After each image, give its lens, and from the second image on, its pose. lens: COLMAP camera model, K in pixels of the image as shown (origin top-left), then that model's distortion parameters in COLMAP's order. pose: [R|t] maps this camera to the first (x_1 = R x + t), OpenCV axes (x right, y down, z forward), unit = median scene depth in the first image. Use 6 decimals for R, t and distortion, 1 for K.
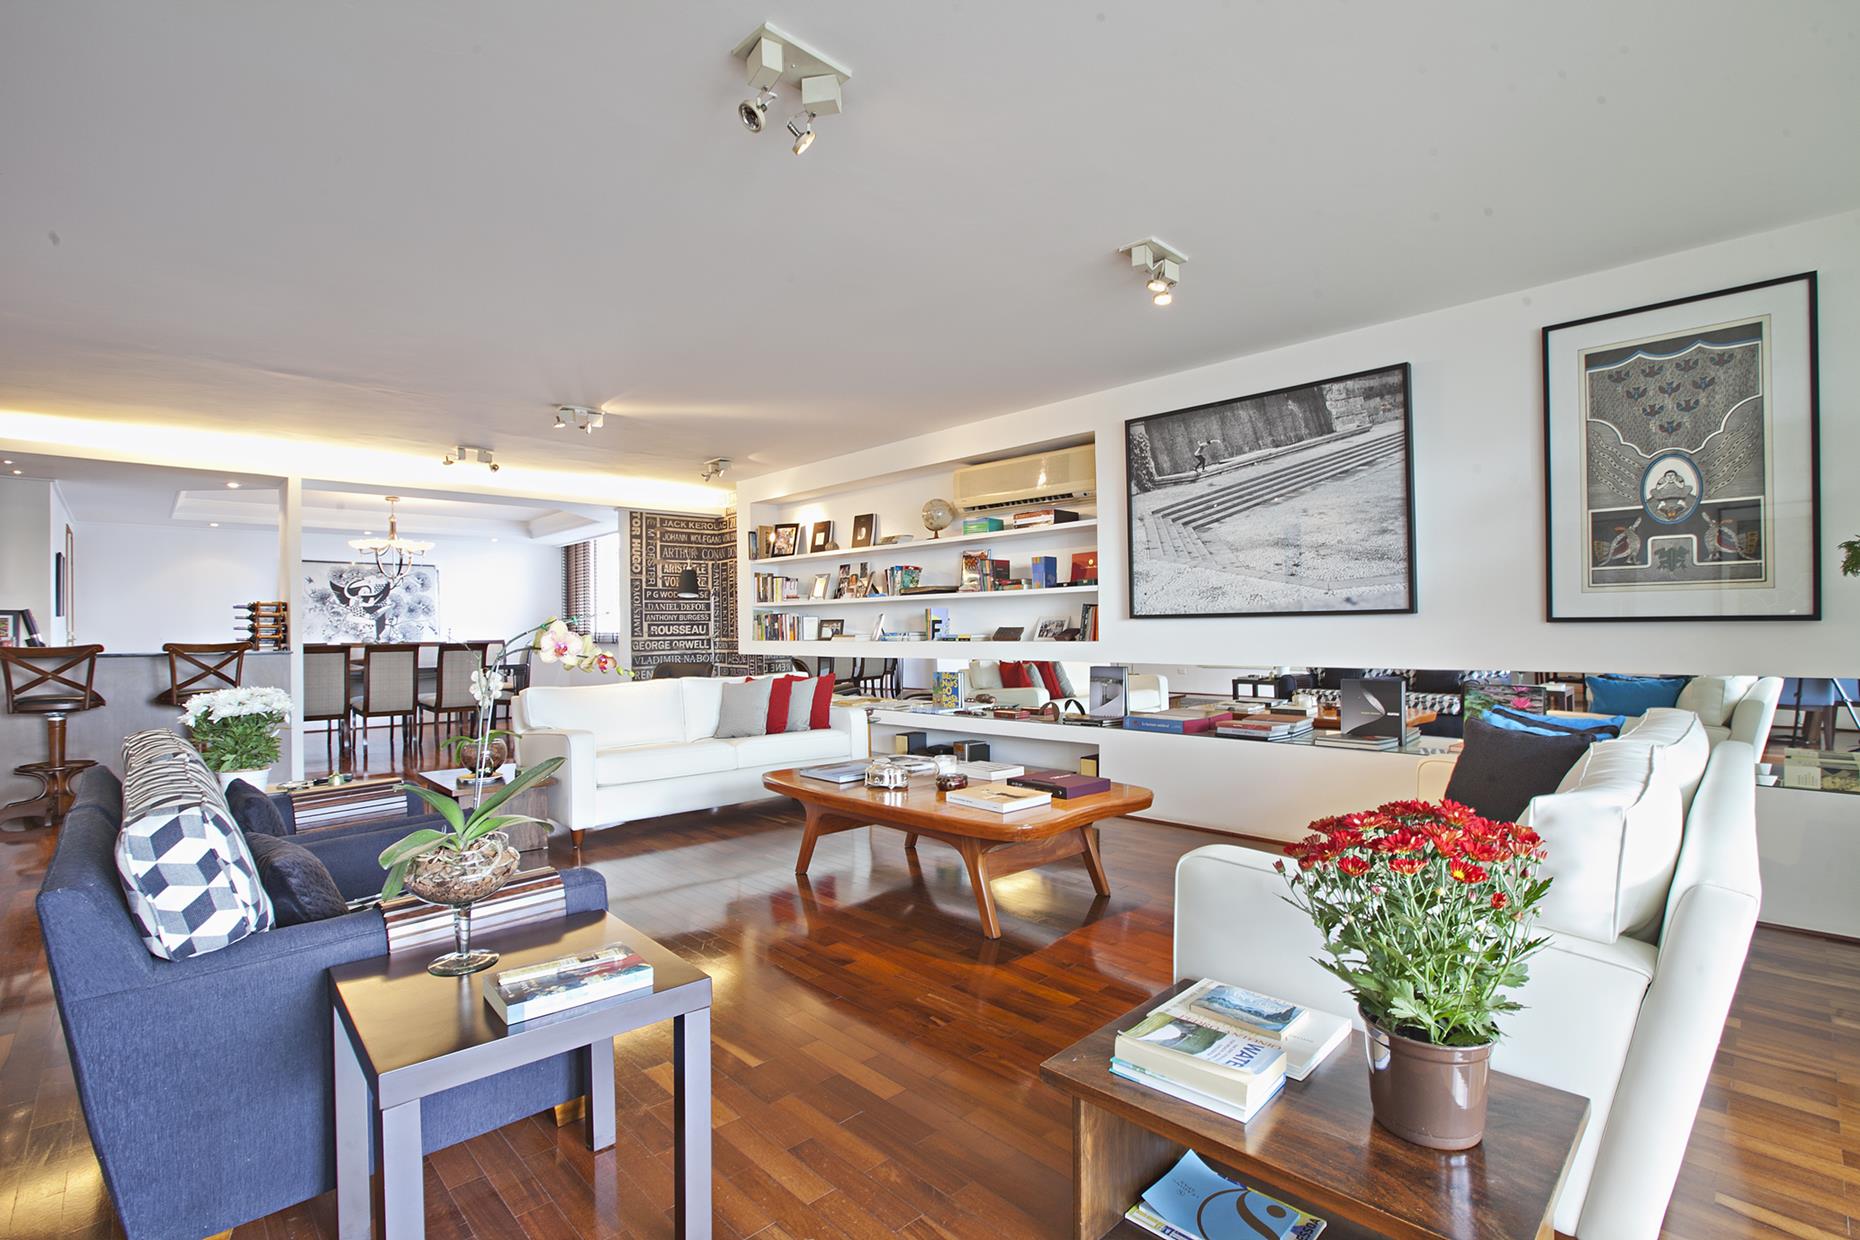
lens RADIAL K [[852.4, 0, 919.1], [0, 852.4, 628.5], [0, 0, 1]] dist [-0.038320, 0.008988]
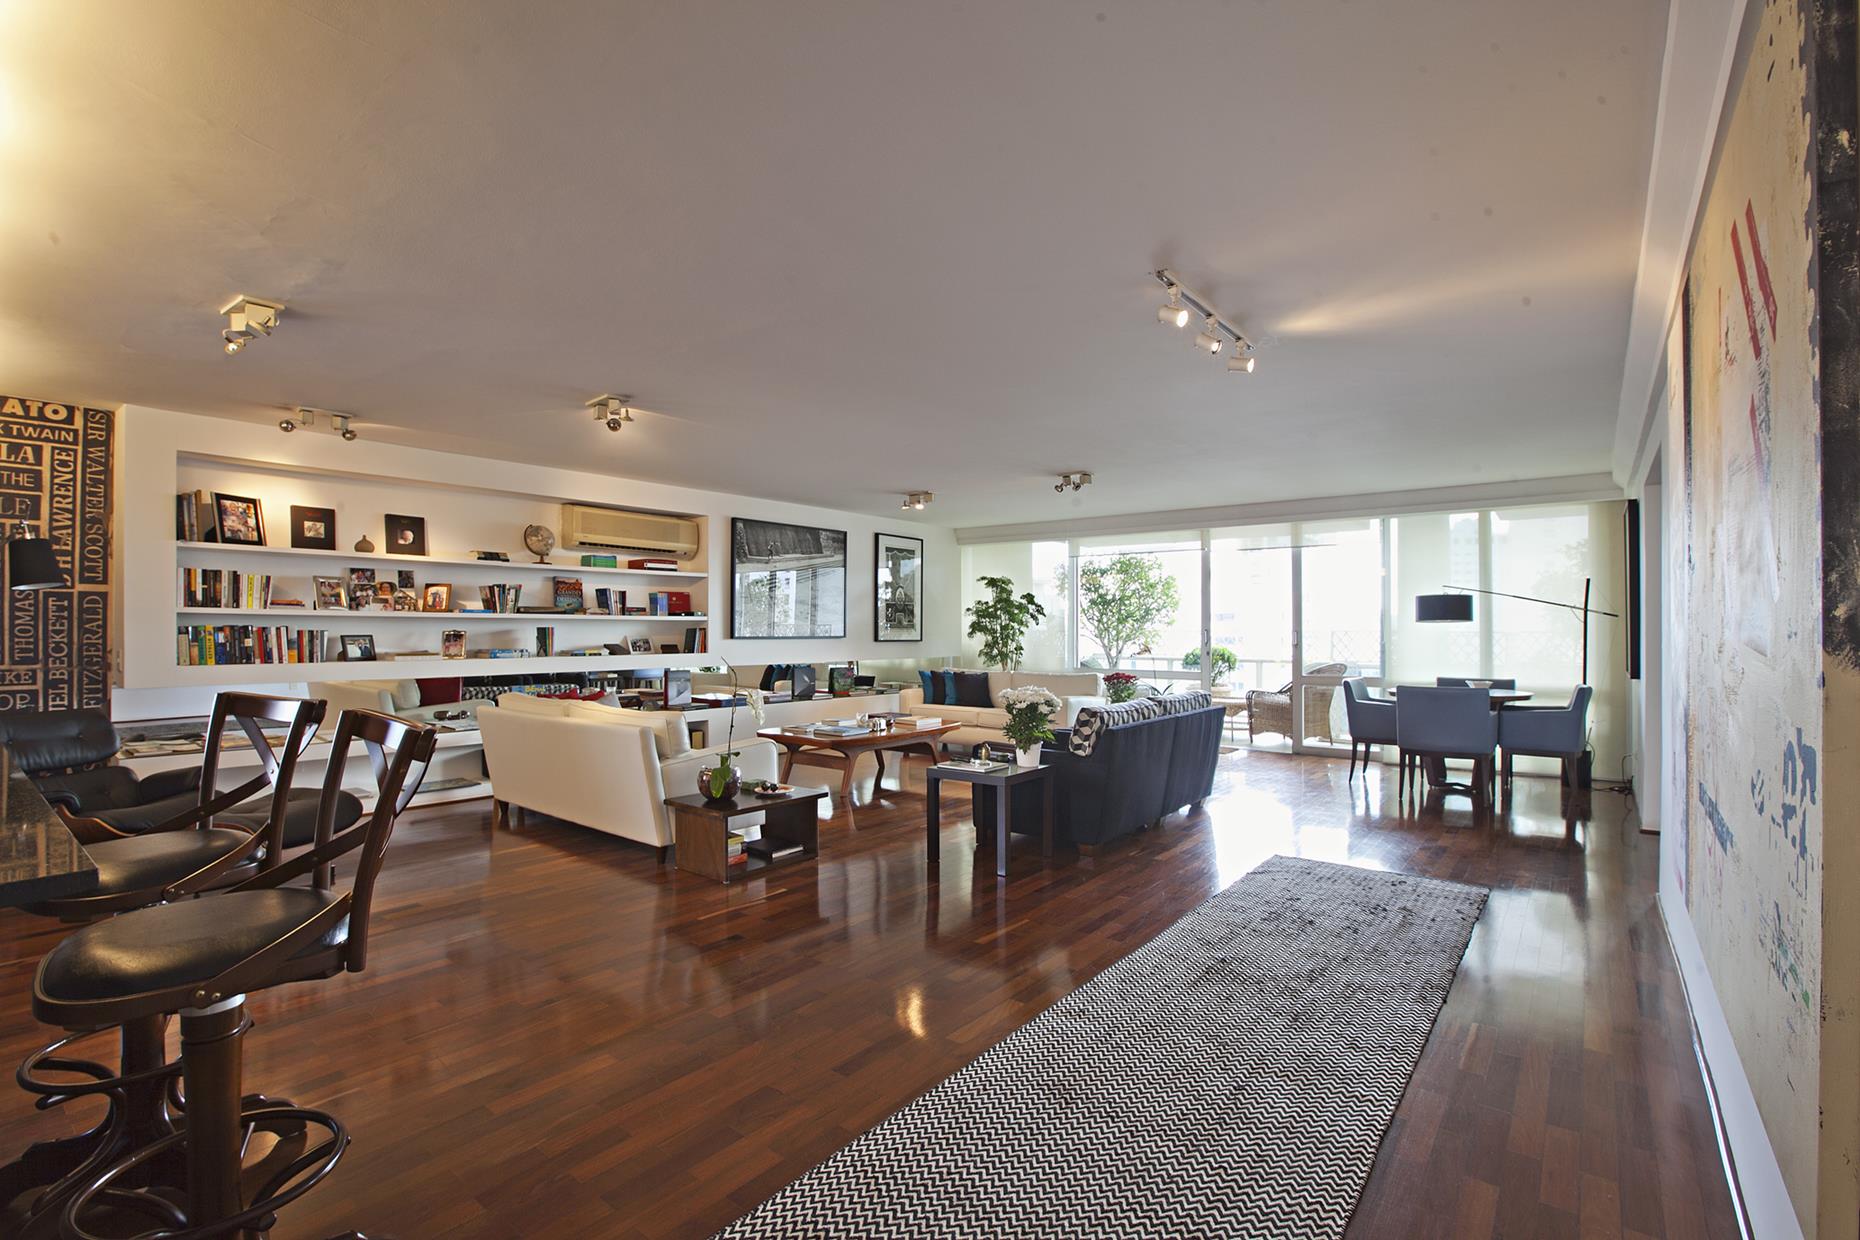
lens RADIAL K [[852.4, 0, 935.2], [0, 852.4, 628.1], [0, 0, 1]] dist [-0.038320, 0.008988]
pose [[-0.122839, 0.010748, 0.992368, -1.196389], [-0.002985, 0.999933, -0.011200, -0.012294], [-0.992422, -0.004337, -0.122799, 0.684449]]
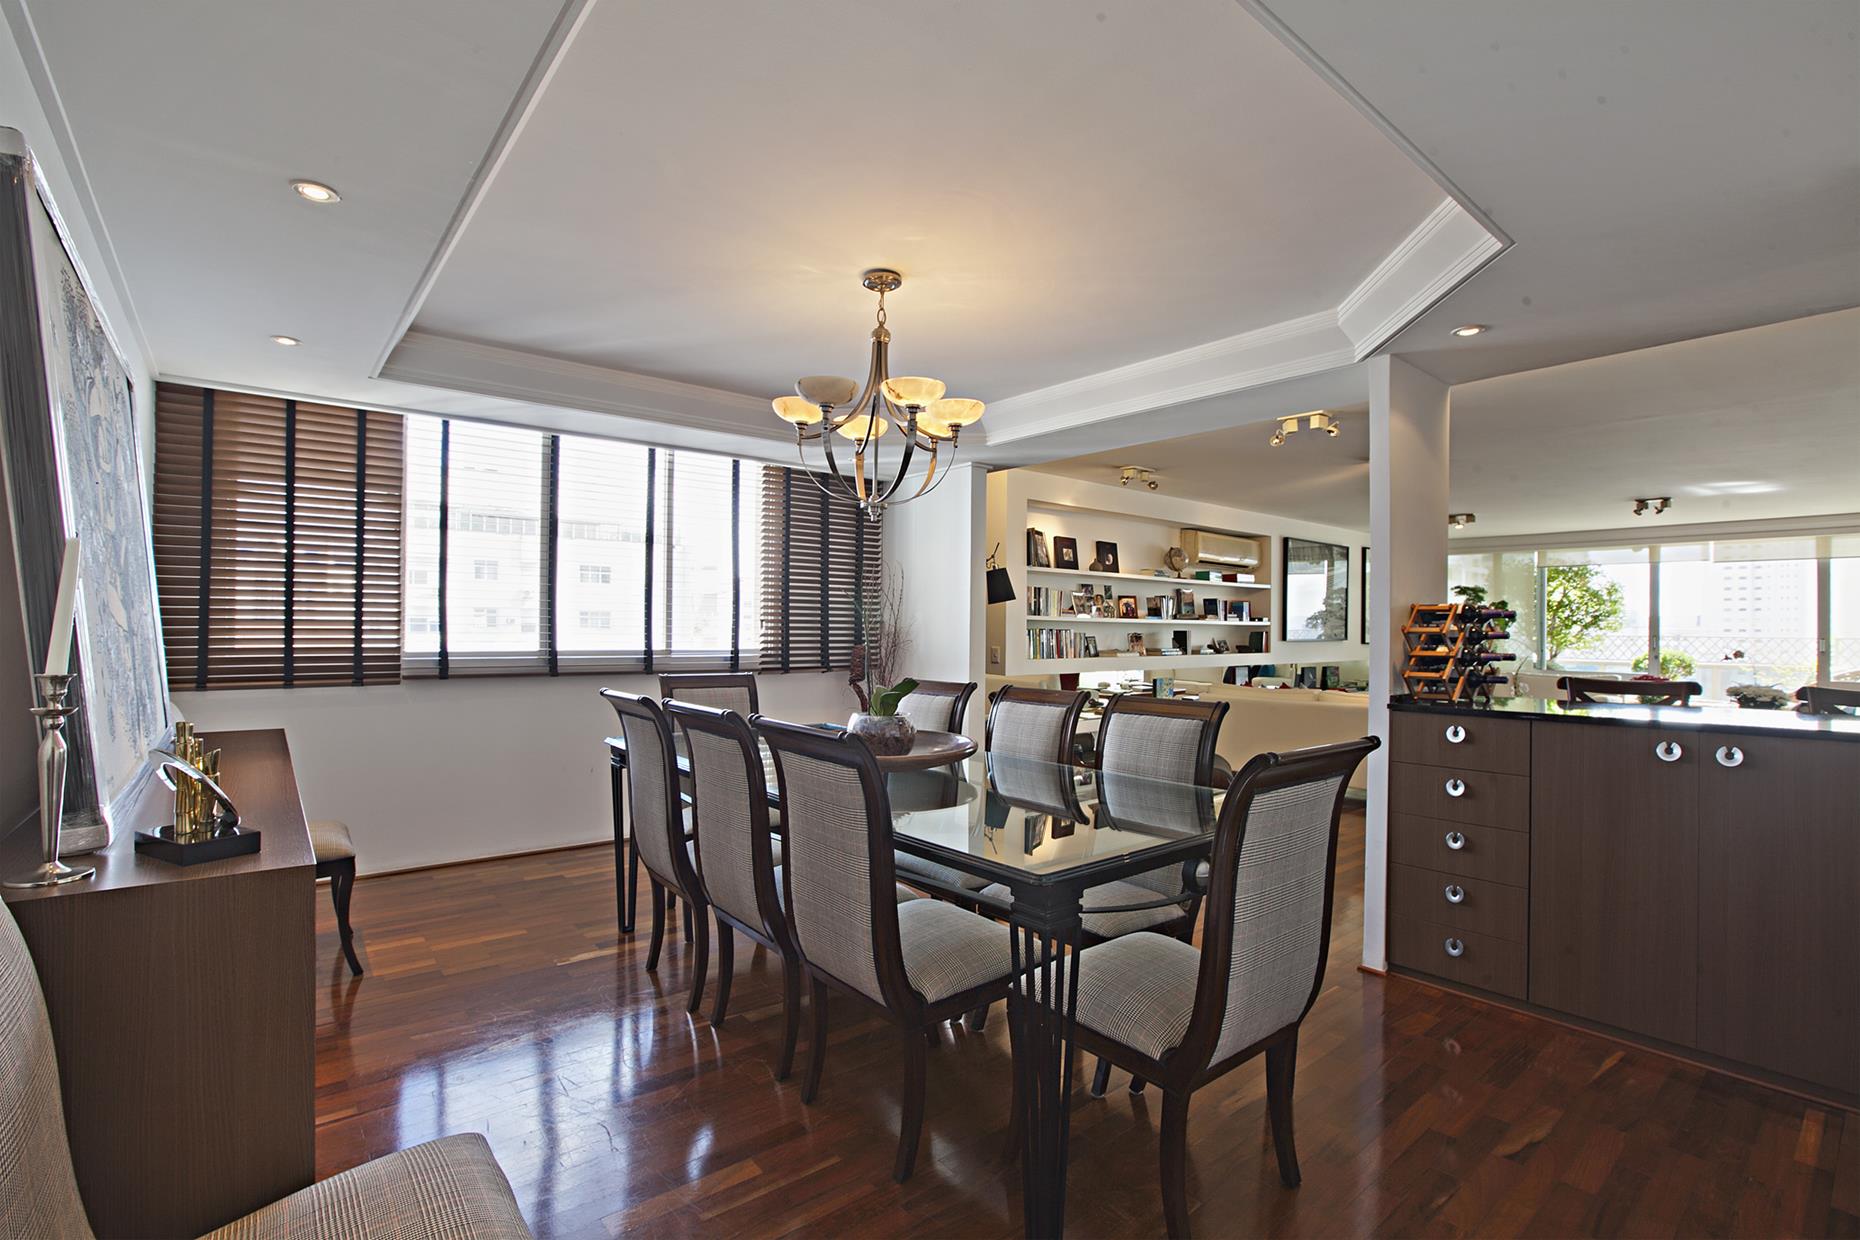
lens RADIAL K [[852.4, 0, 927.5], [0, 852.4, 616.3], [0, 0, 1]] dist [-0.038320, 0.008988]
pose [[0.073812, 0.018744, 0.997096, -1.435019], [-0.015074, 0.999730, -0.017678, -0.016938], [-0.997158, -0.013726, 0.074075, 1.393988]]
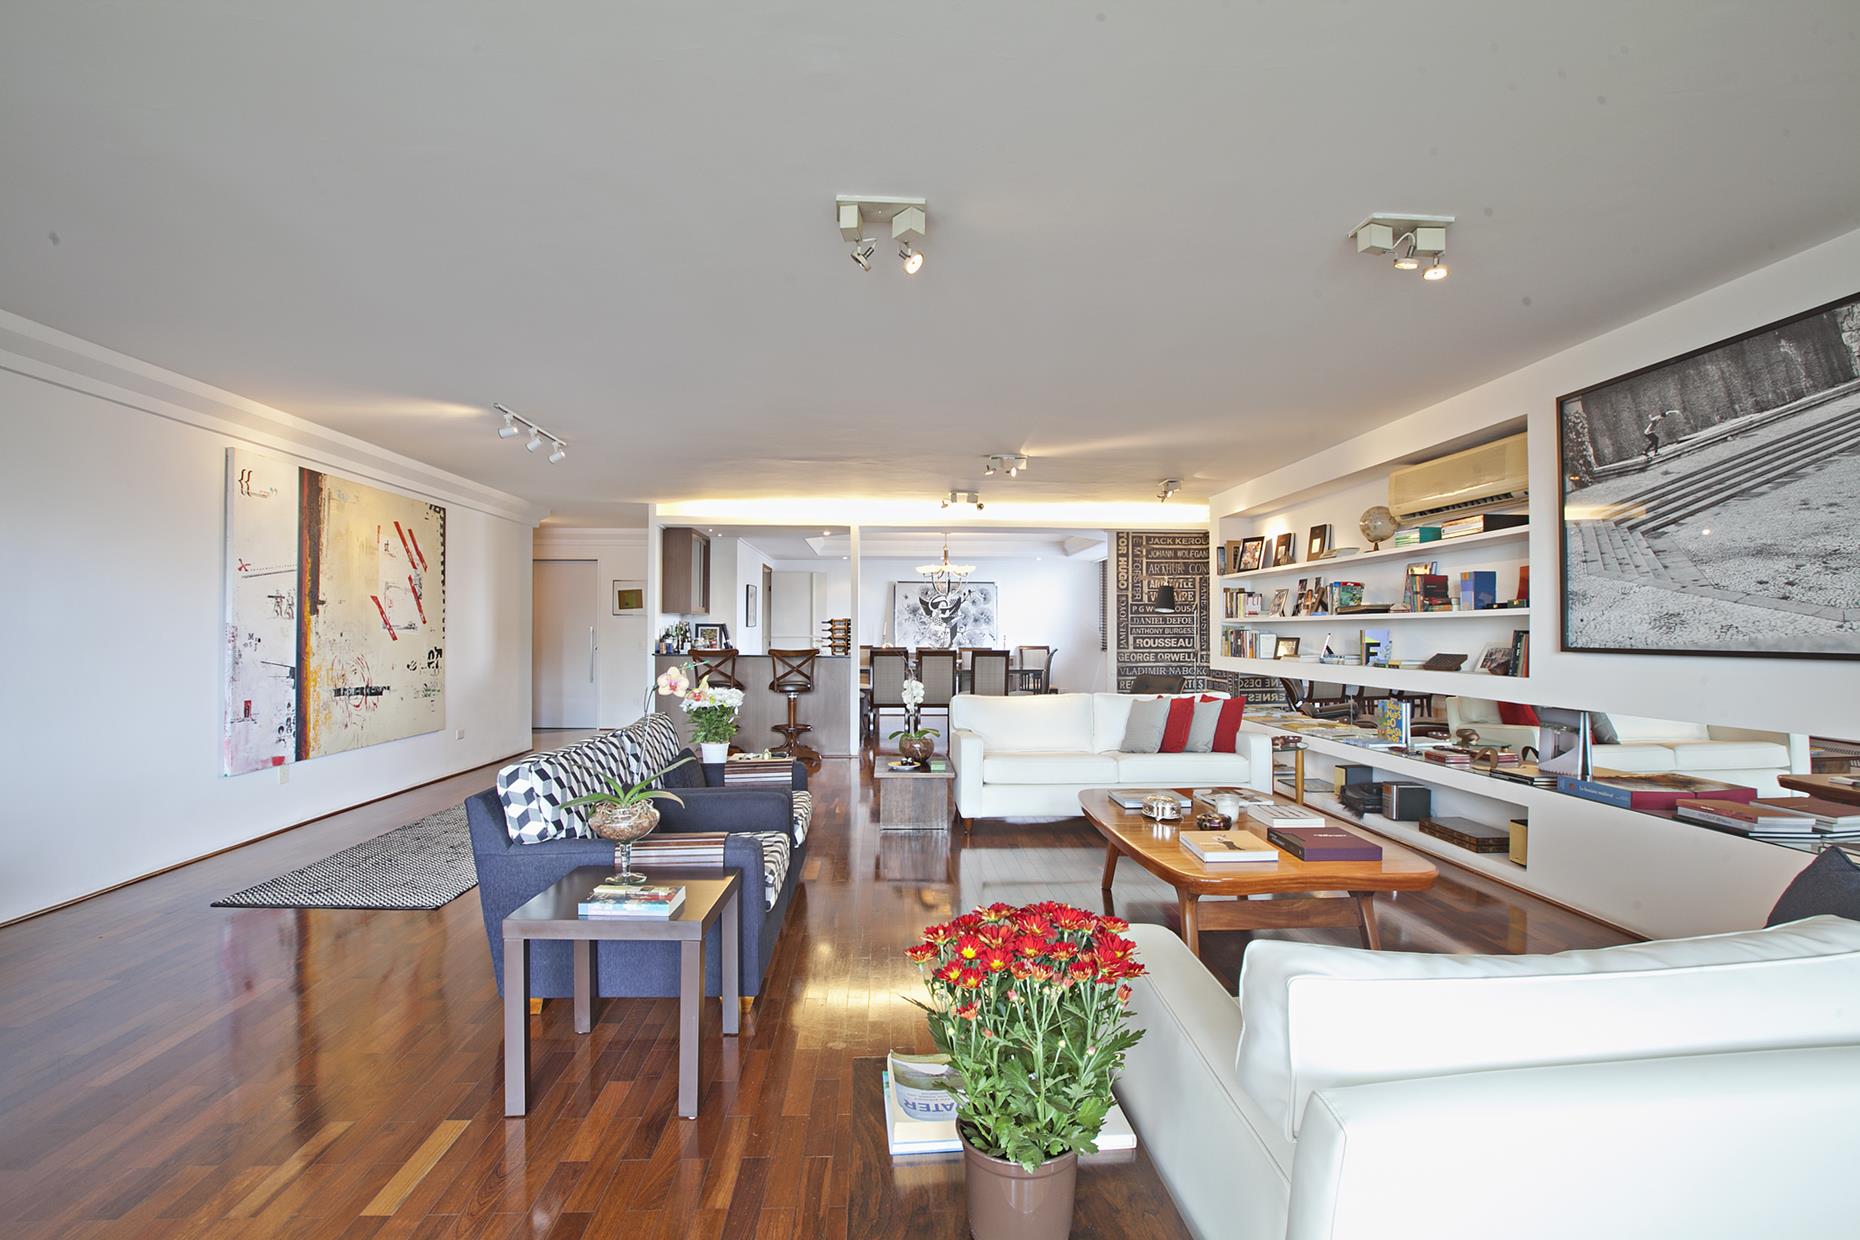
lens RADIAL K [[852.4, 0, 931.4], [0, 852.4, 629.7], [0, 0, 1]] dist [-0.038320, 0.008988]
pose [[0.765622, 0.011614, -0.643186, 0.250164], [-0.011339, 0.999925, 0.004558, -0.023990], [0.643191, 0.003803, 0.765696, 0.037705]]
